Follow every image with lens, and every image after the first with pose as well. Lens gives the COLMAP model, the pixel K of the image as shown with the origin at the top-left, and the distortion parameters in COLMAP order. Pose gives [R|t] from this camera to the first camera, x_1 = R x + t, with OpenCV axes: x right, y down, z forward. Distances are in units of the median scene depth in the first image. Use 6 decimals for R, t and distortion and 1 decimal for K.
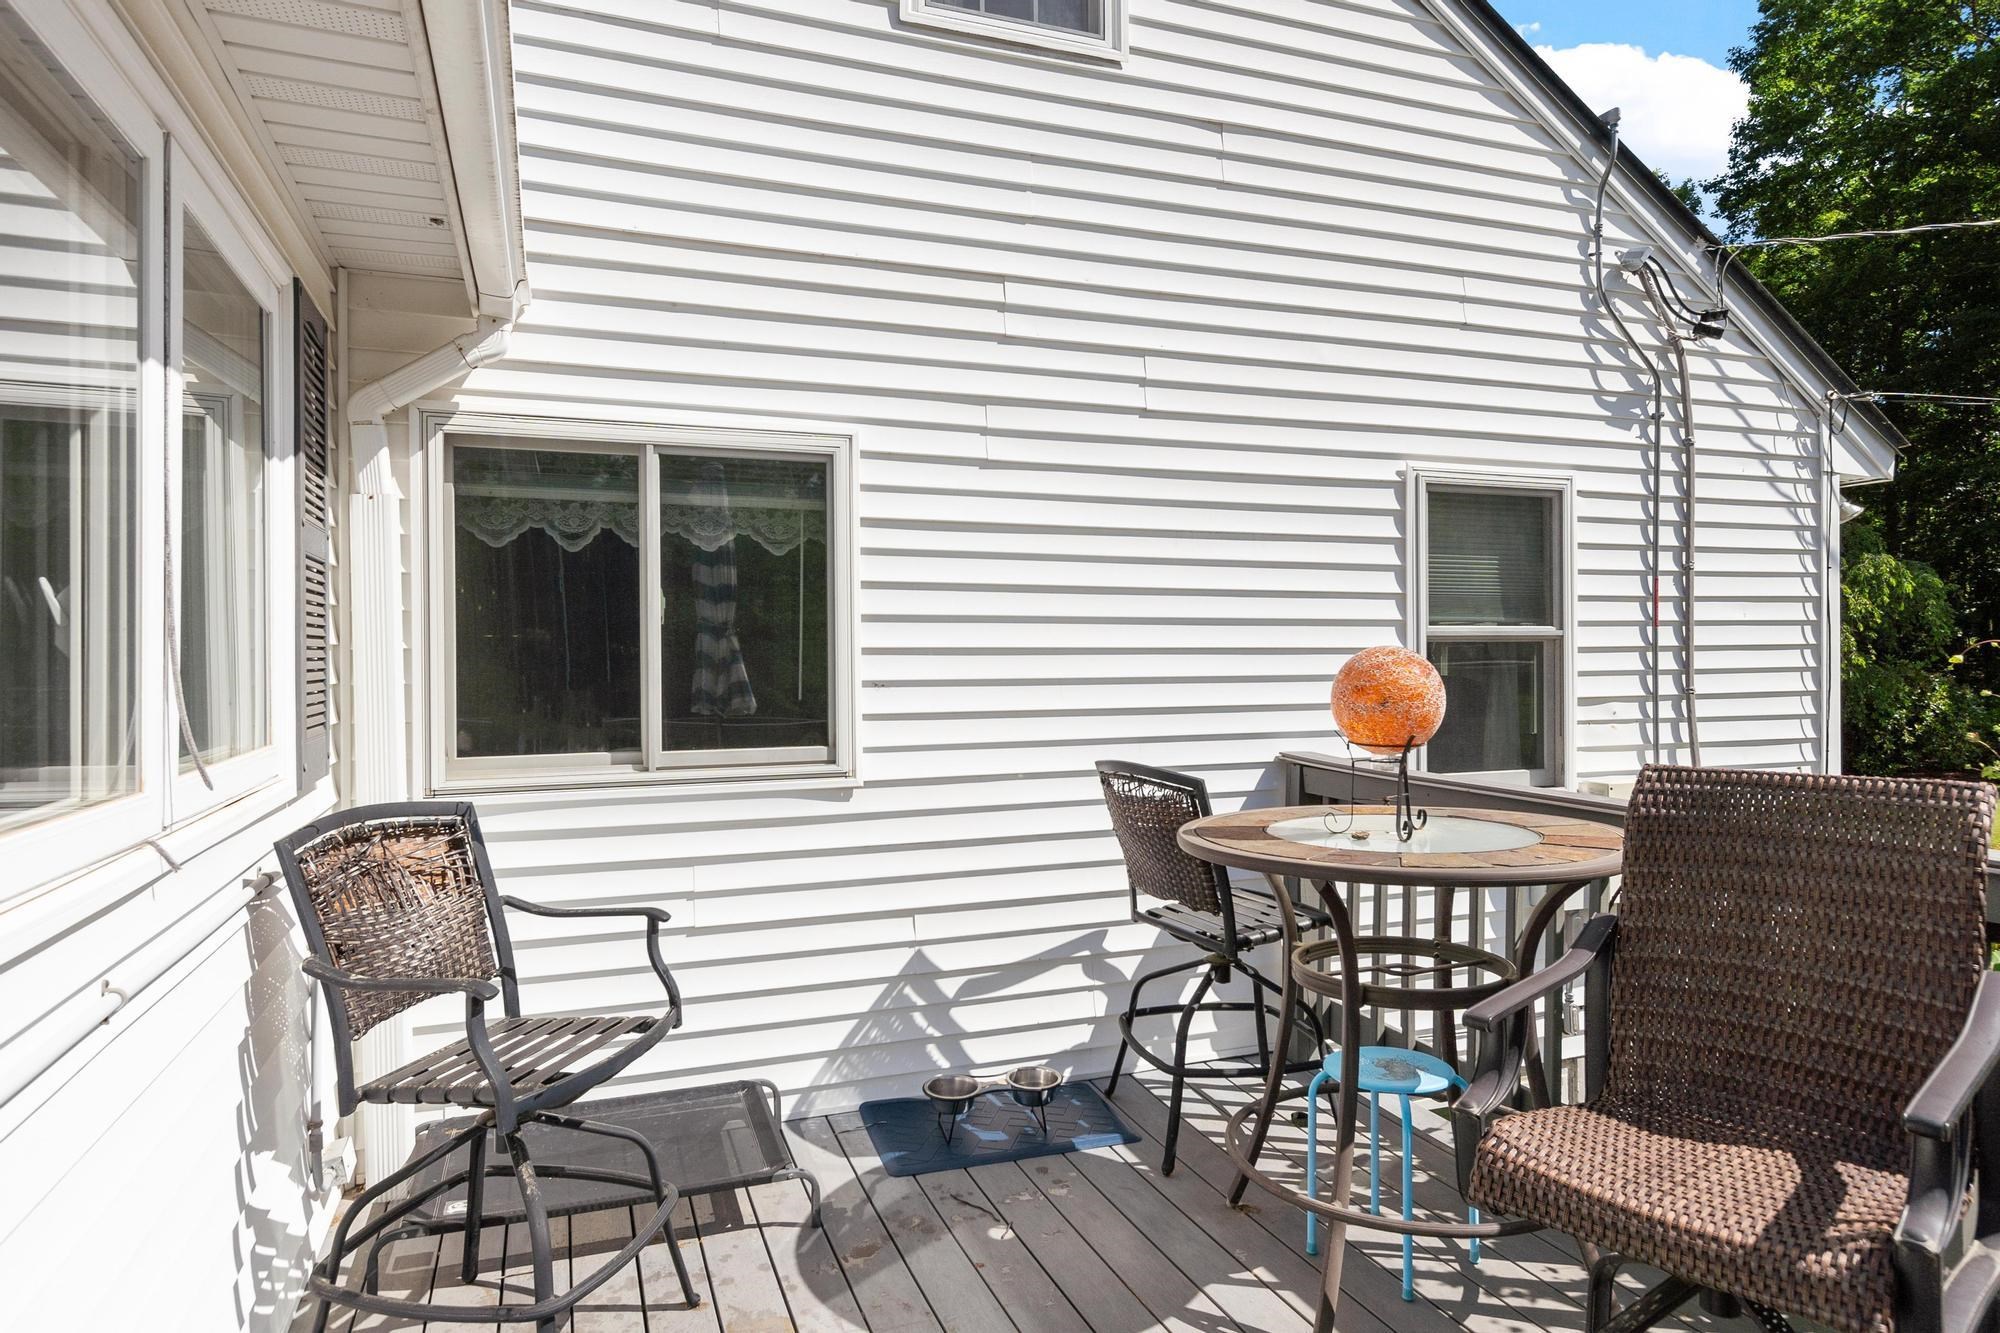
lens RADIAL K [[1174.4, 0, 997.6], [0, 1174.4, 647.8], [0, 0, 1]] dist [-0.004136, -0.002119]
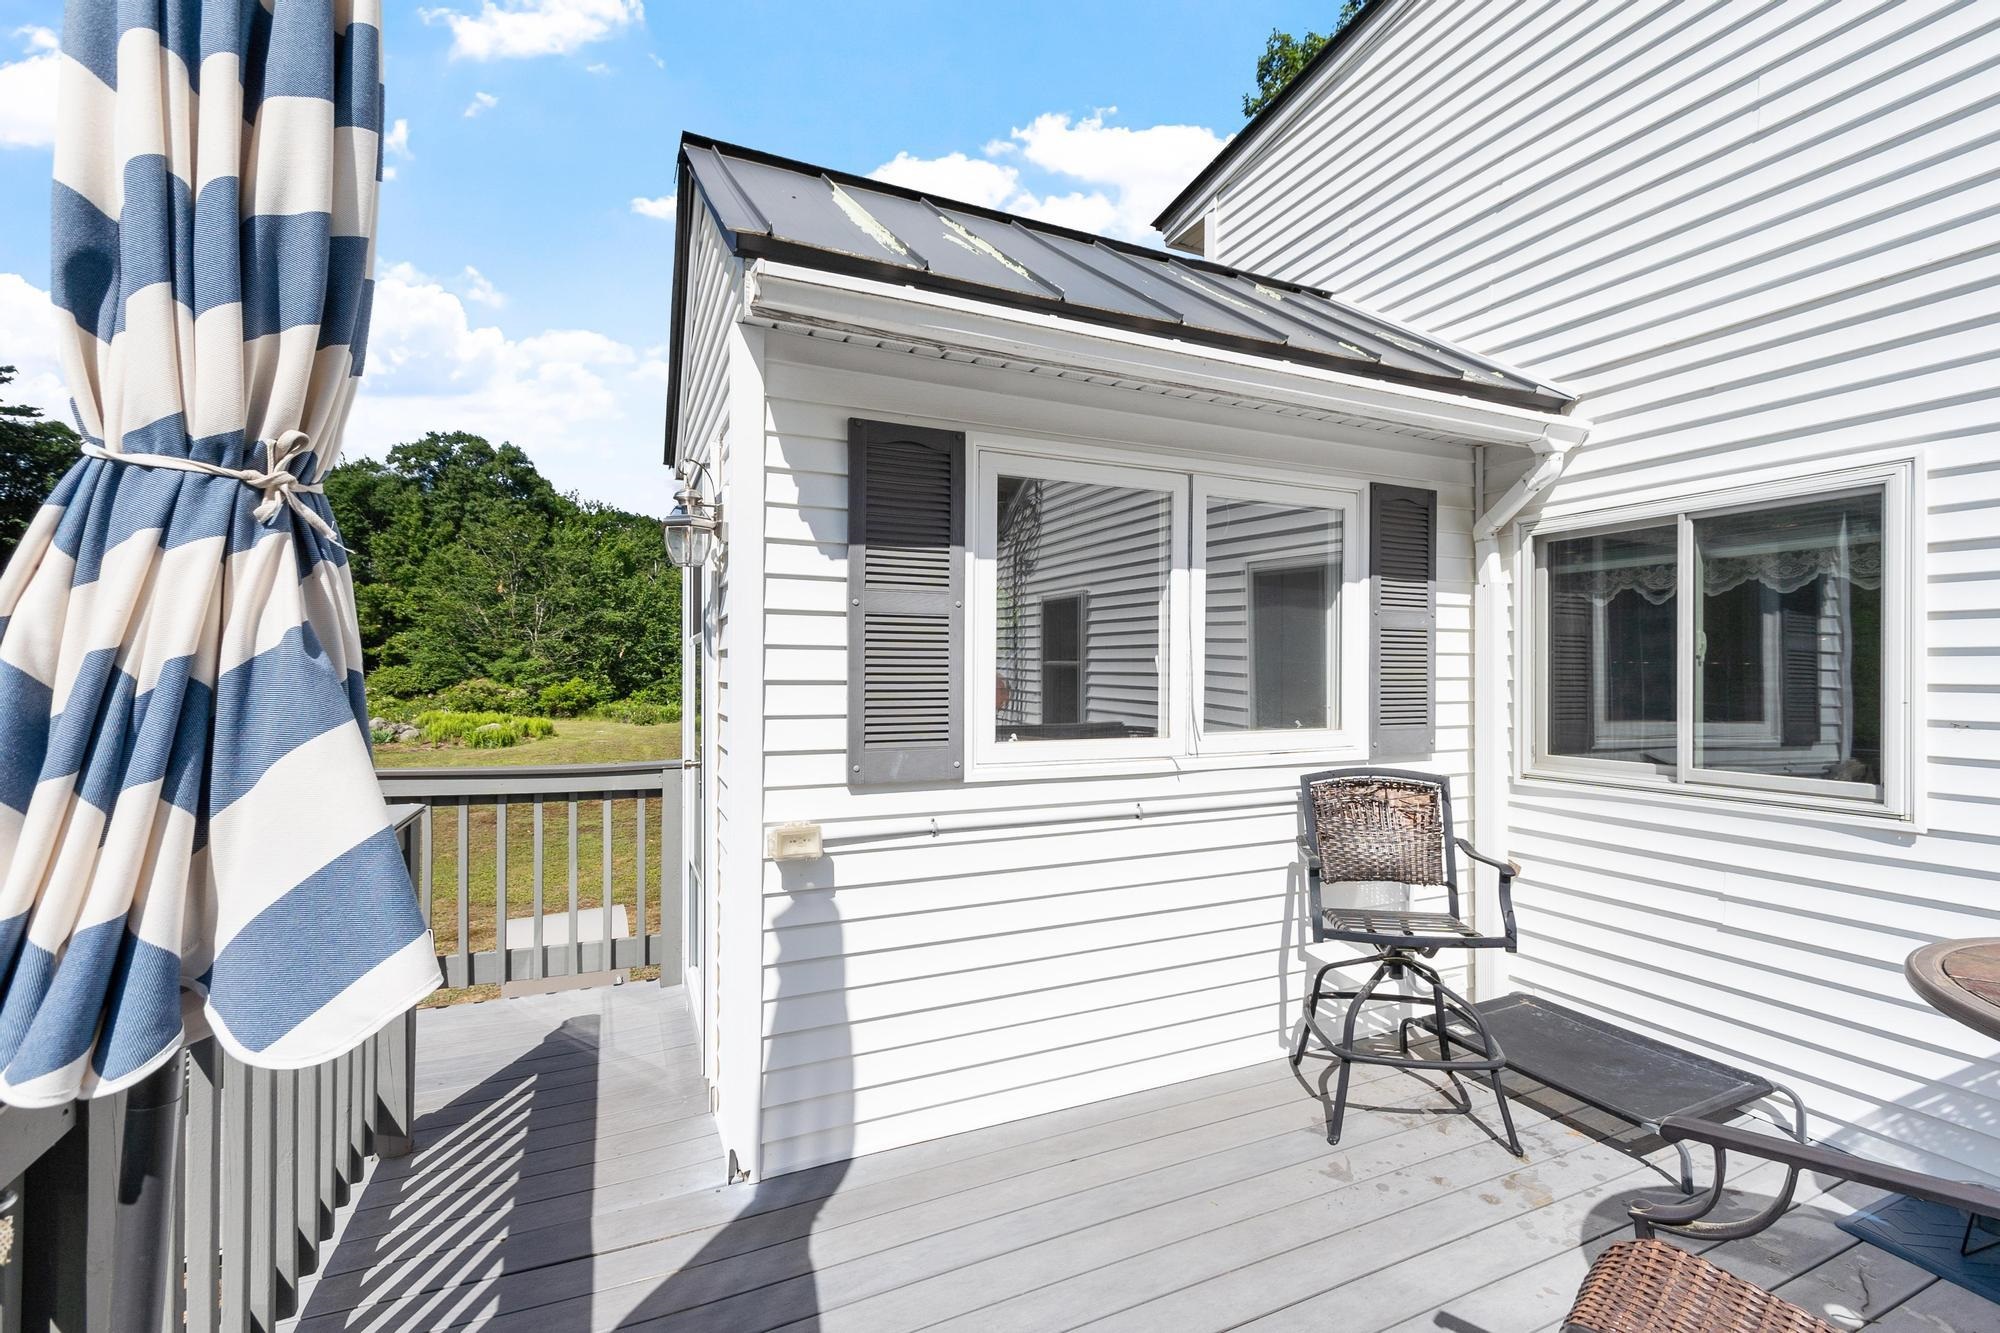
lens RADIAL K [[876.5, 0, 1002.8], [0, 876.5, 668.9], [0, 0, 1]] dist [0.000377, 0.000455]
pose [[0.059791, -0.001475, -0.998210, 0.566500], [-0.000174, 0.999999, -0.001488, -0.011473], [0.998211, 0.000262, 0.059790, 0.246626]]
